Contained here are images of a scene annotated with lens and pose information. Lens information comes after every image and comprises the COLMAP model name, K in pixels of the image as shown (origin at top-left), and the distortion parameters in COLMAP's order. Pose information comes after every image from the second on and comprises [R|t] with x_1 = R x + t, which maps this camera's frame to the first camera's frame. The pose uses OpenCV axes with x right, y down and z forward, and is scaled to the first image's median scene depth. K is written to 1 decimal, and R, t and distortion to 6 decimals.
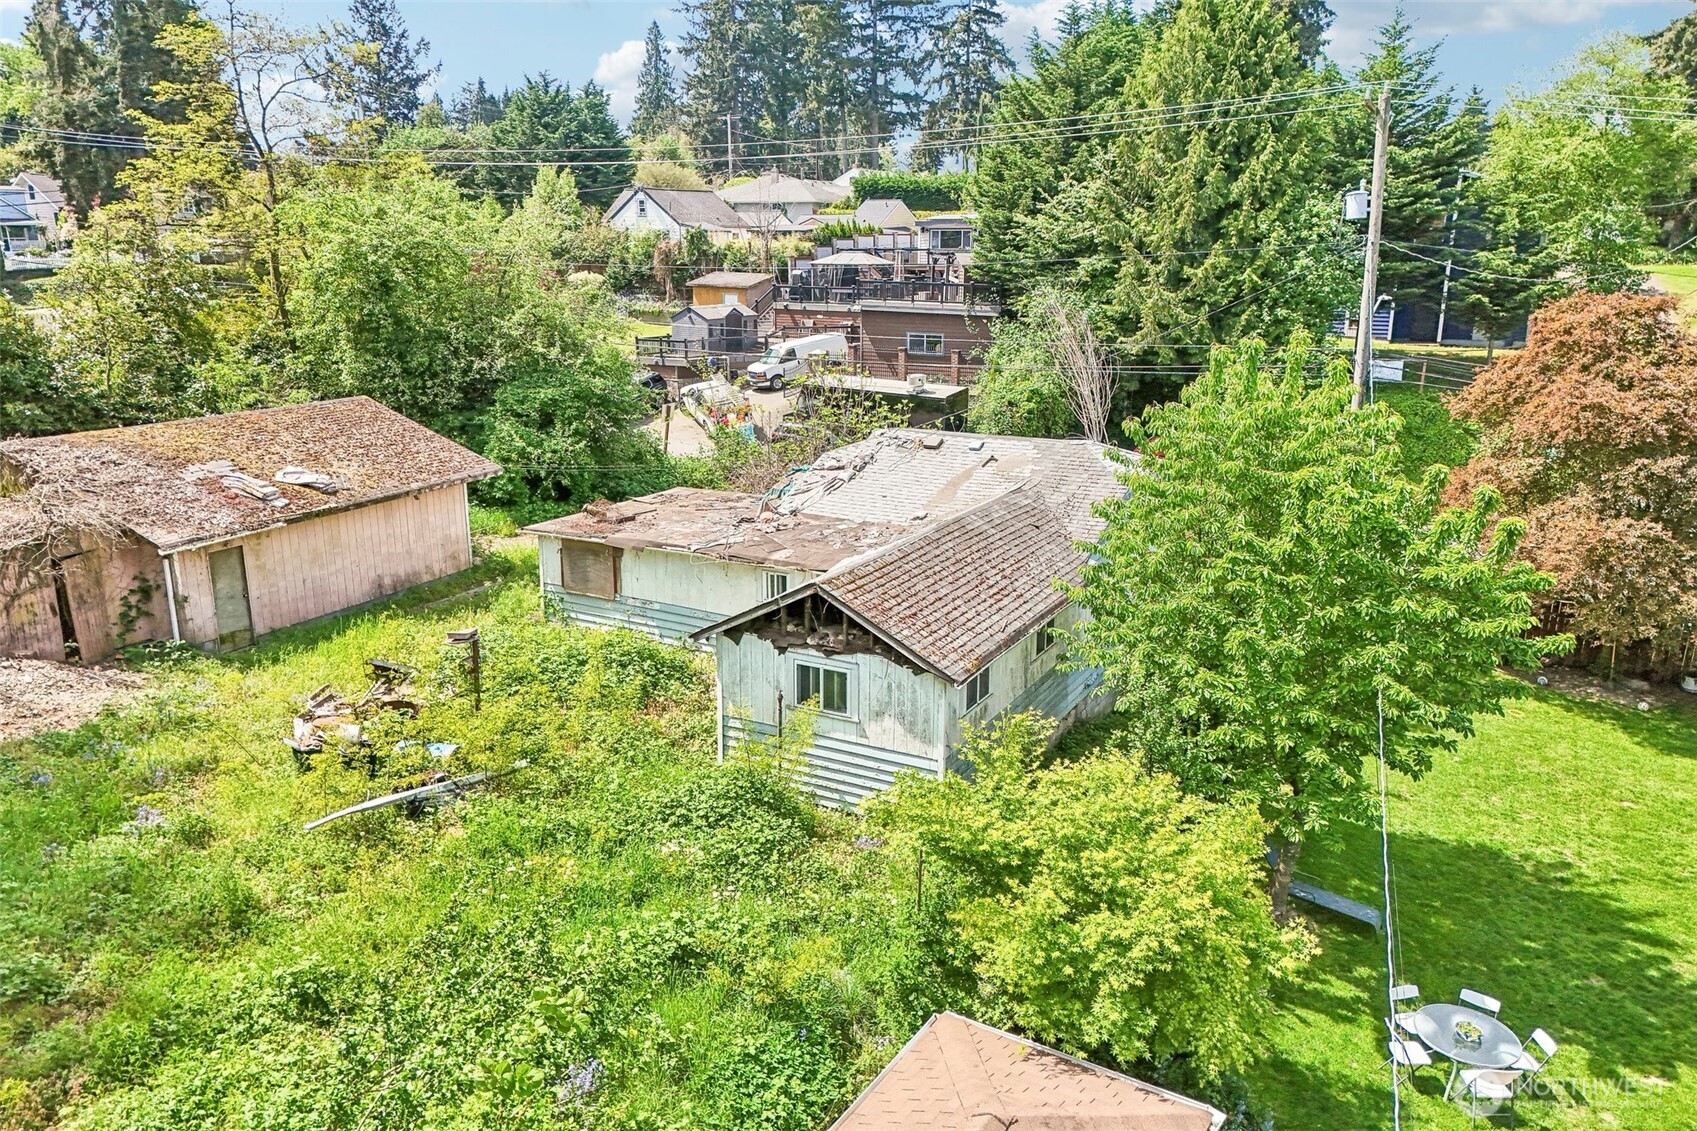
lens RADIAL K [[1251.1, 0, 850.5], [0, 1251.1, 564.5], [0, 0, 1]] dist [0.066043, -0.054513]
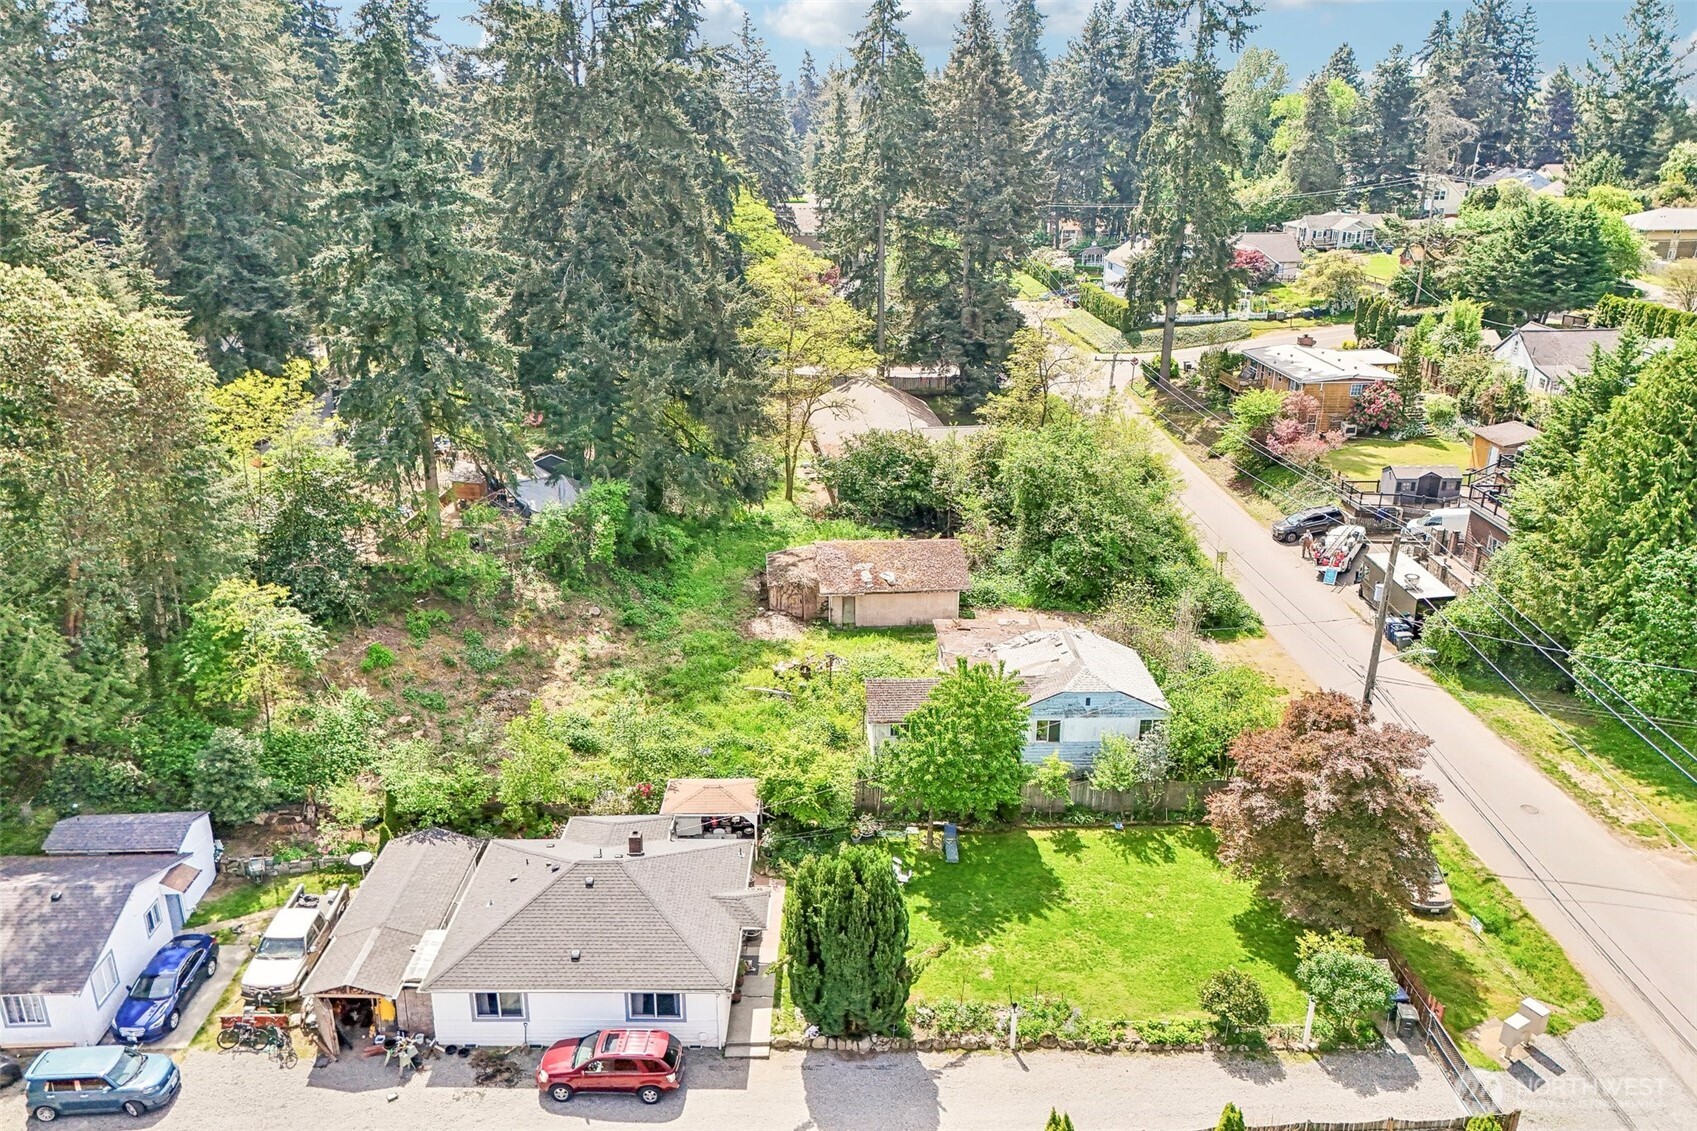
lens RADIAL K [[1251.1, 0, 848.4], [0, 1251.1, 558.4], [0, 0, 1]] dist [0.066043, -0.054513]
pose [[0.523456, 0.297245, -0.798523, 0.926883], [-0.218270, 0.952684, 0.211548, -0.364736], [0.823621, 0.063558, 0.563567, -0.340416]]
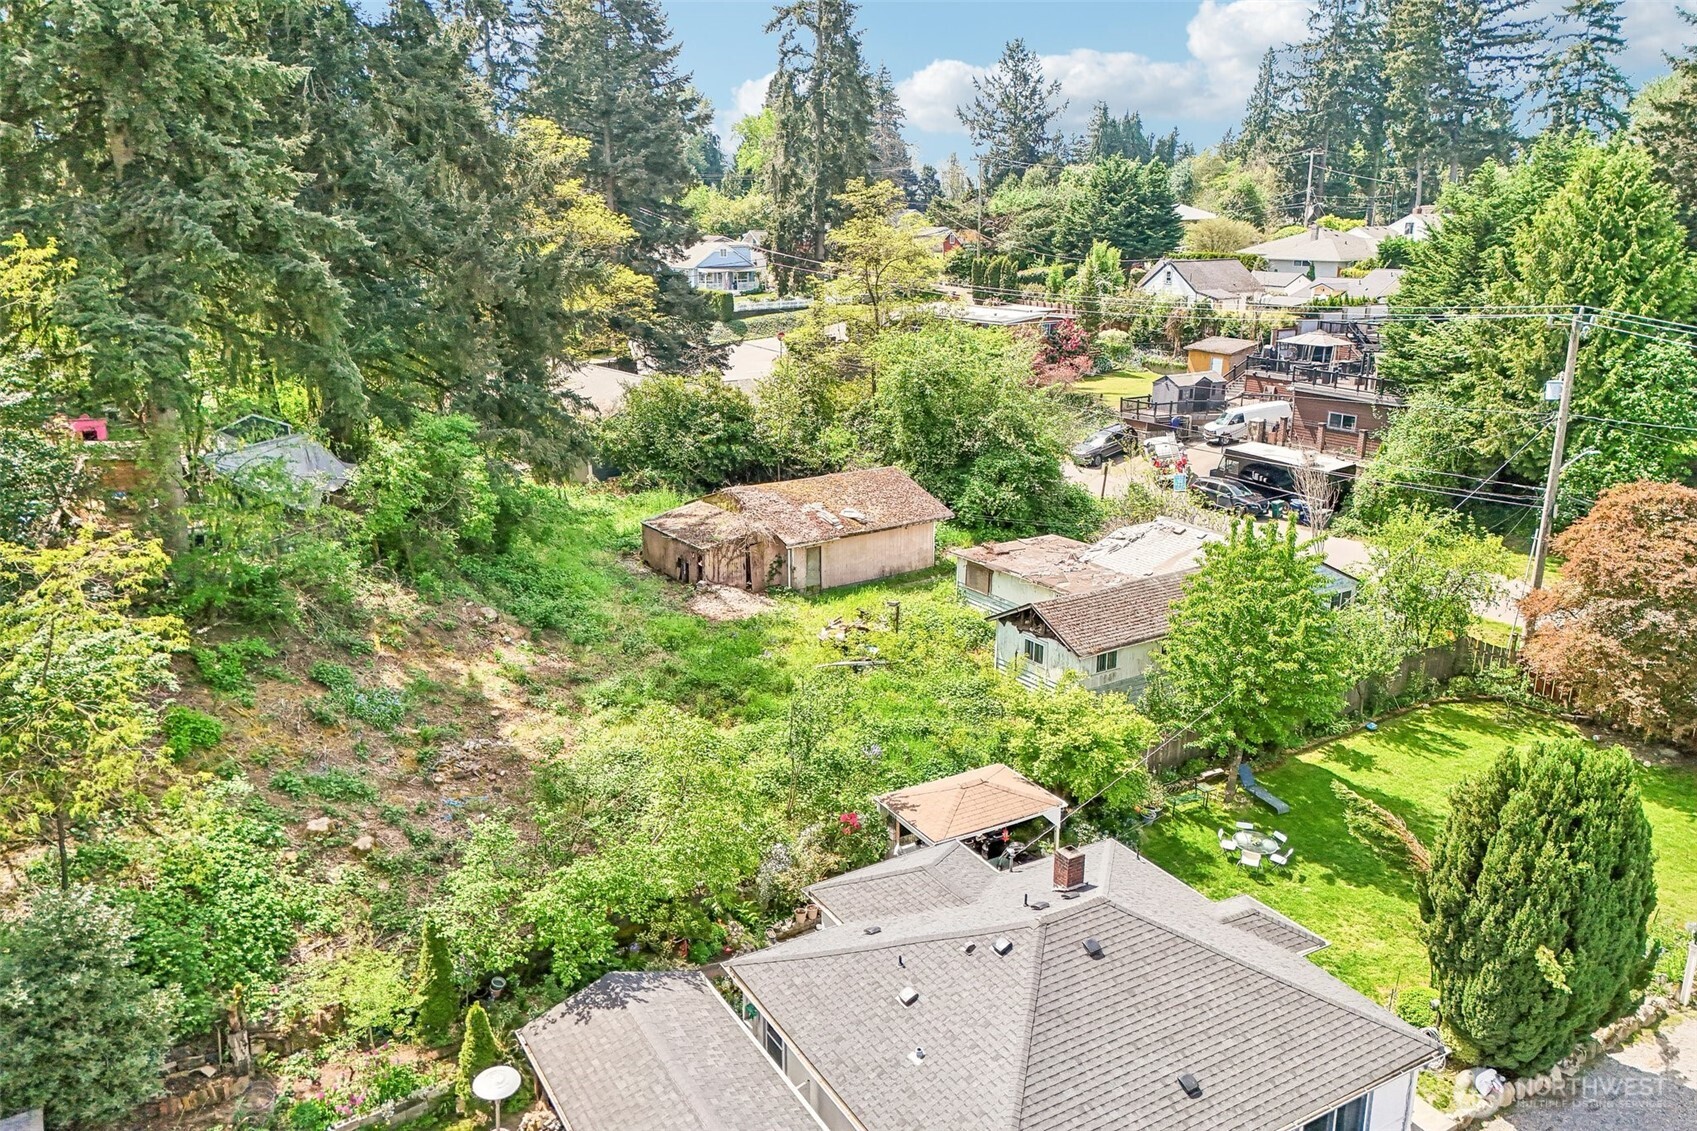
lens RADIAL K [[1251.1, 0, 845.7], [0, 1251.1, 565.9], [0, 0, 1]] dist [0.066043, -0.054513]
pose [[0.885687, 0.128595, -0.446118, 0.249464], [-0.118903, 0.991657, 0.049788, -0.046037], [0.448798, 0.008949, 0.893588, -0.429513]]
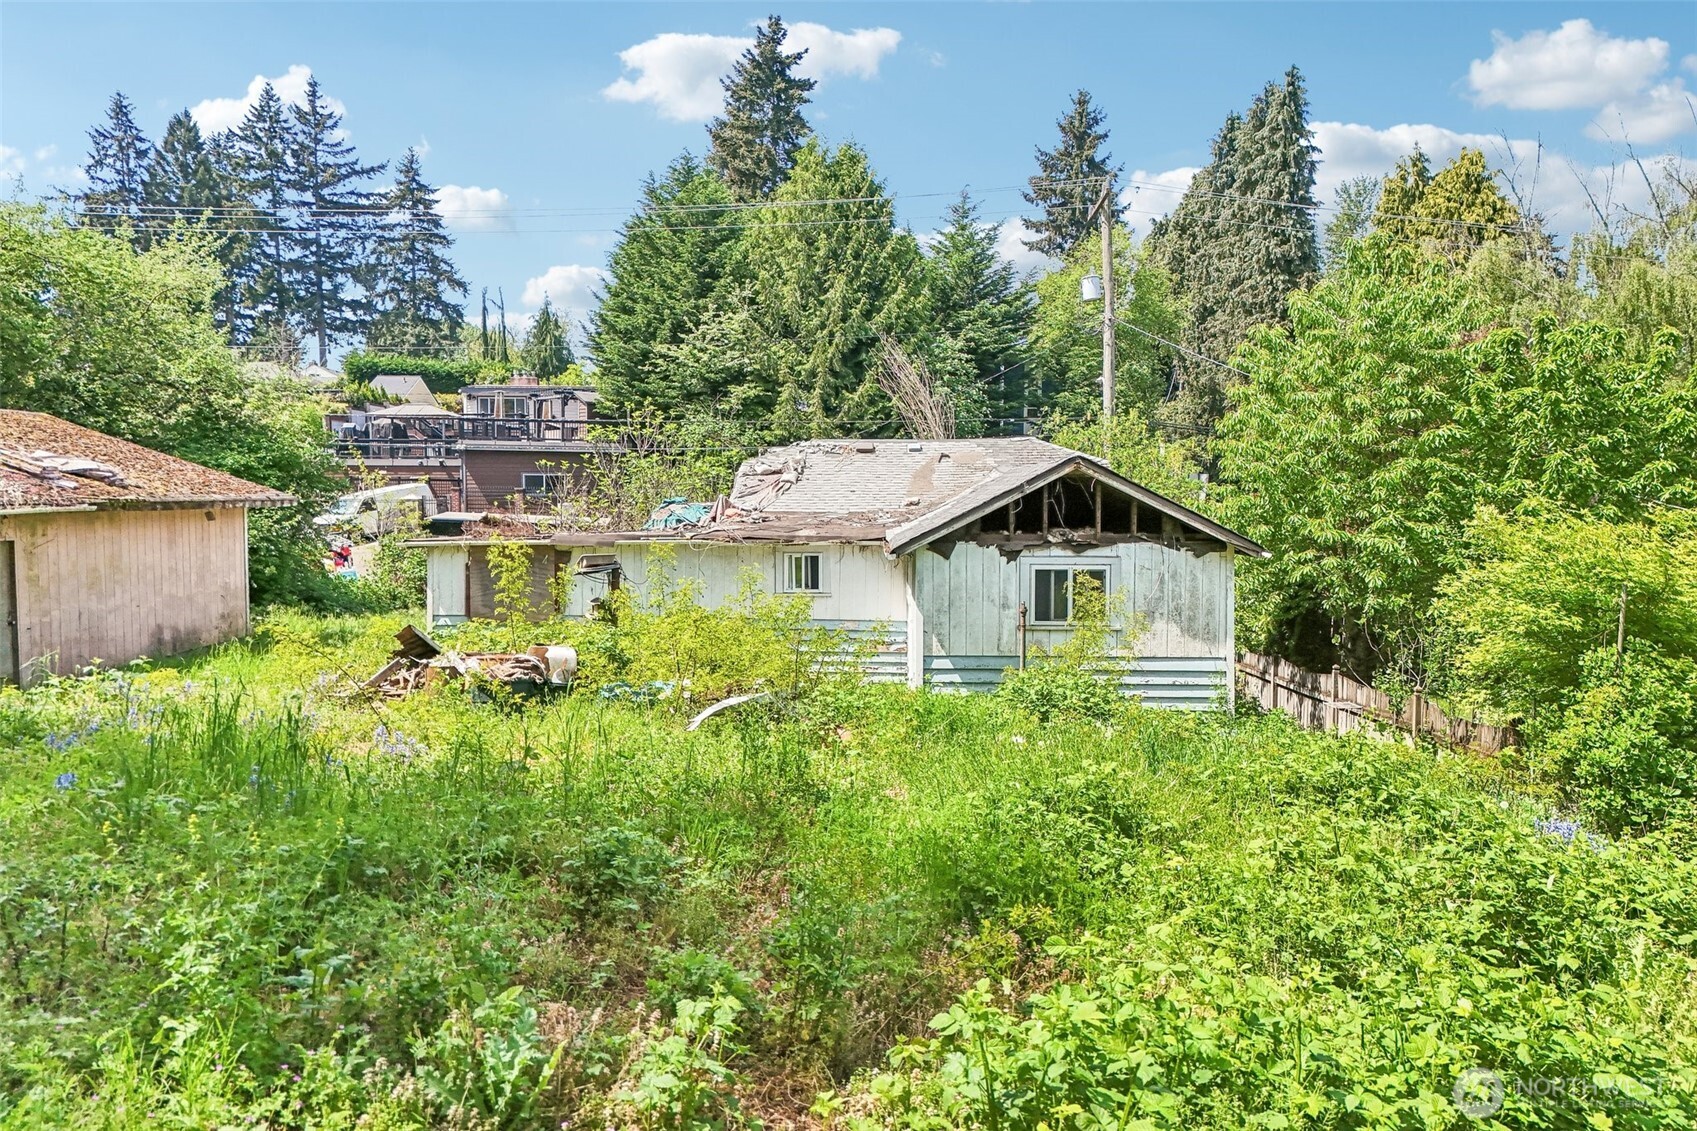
lens RADIAL K [[1251.1, 0, 845.3], [0, 1251.1, 572.1], [0, 0, 1]] dist [0.066043, -0.054513]
pose [[0.888506, -0.025699, 0.458146, -0.206215], [0.113588, 0.979675, -0.165333, 0.078879], [-0.444585, 0.198939, 0.873366, 0.131254]]
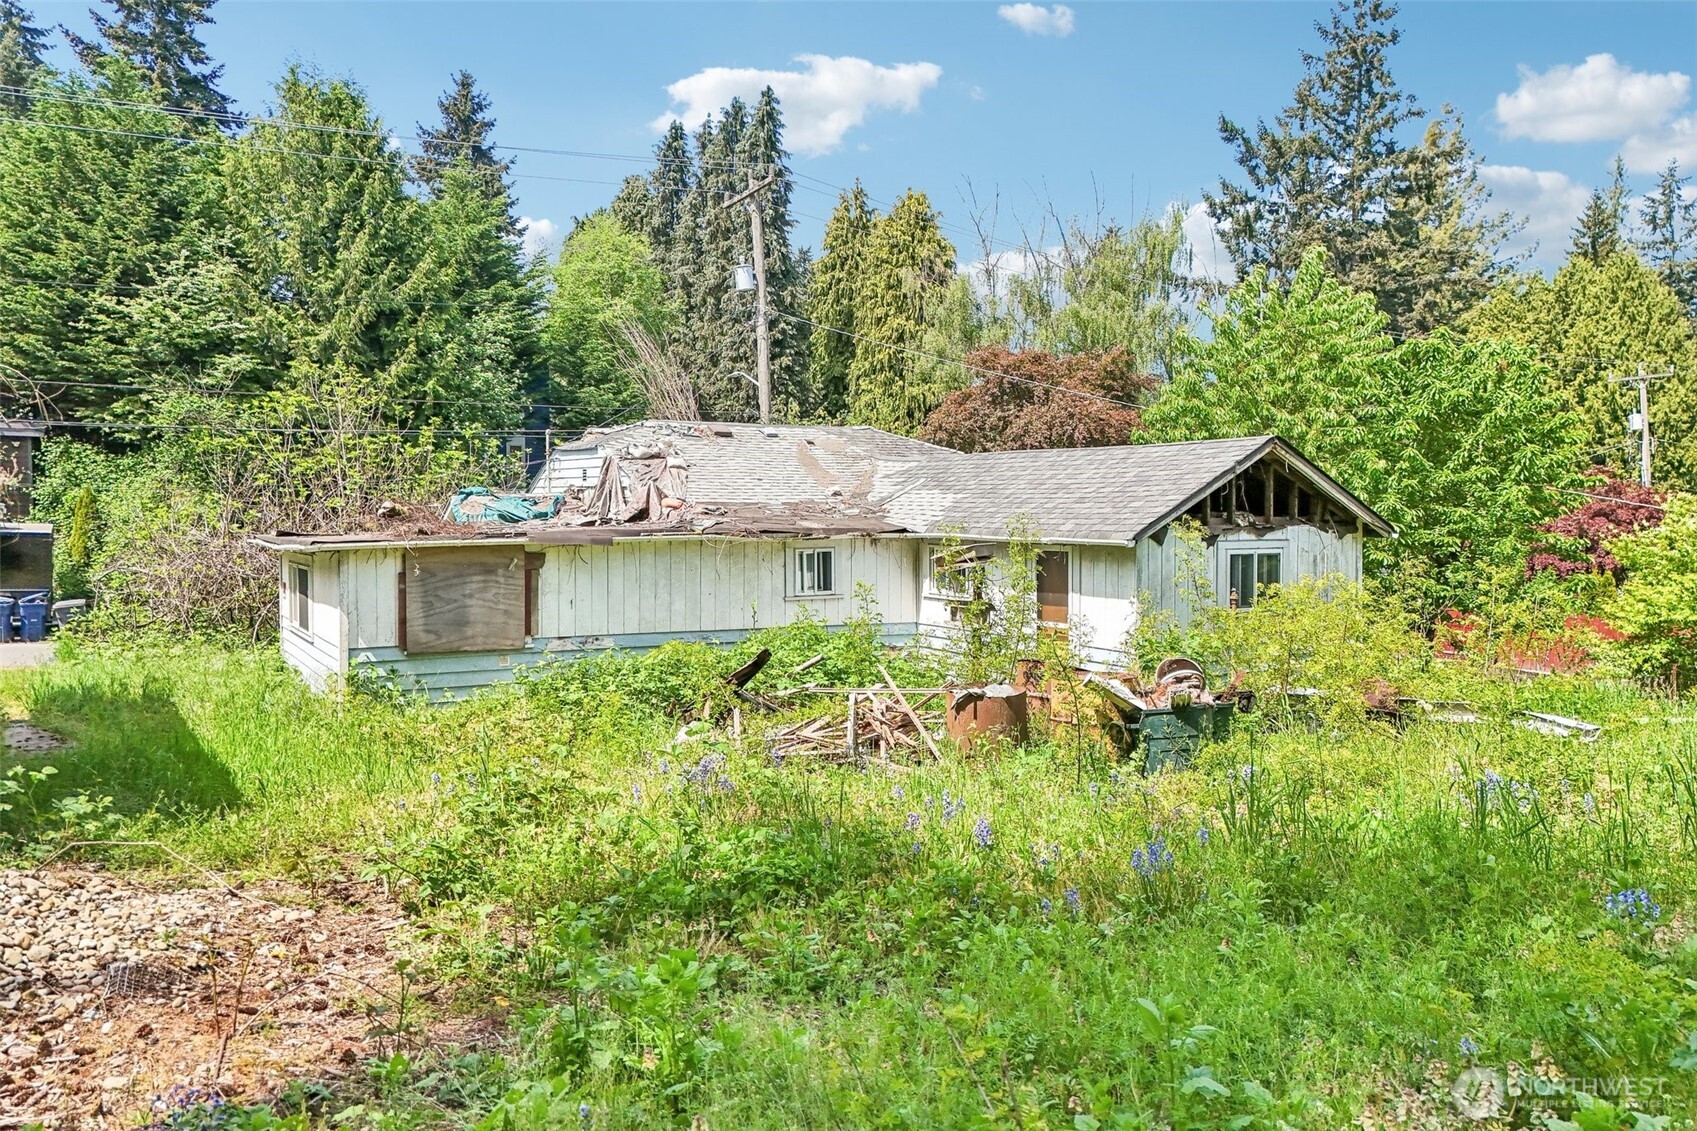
lens RADIAL K [[1251.1, 0, 844.6], [0, 1251.1, 573.4], [0, 0, 1]] dist [0.066043, -0.054513]
pose [[0.509698, -0.045940, 0.859126, -0.327306], [0.215701, 0.973504, -0.075914, 0.038393], [-0.832875, 0.224008, 0.506103, 0.312977]]
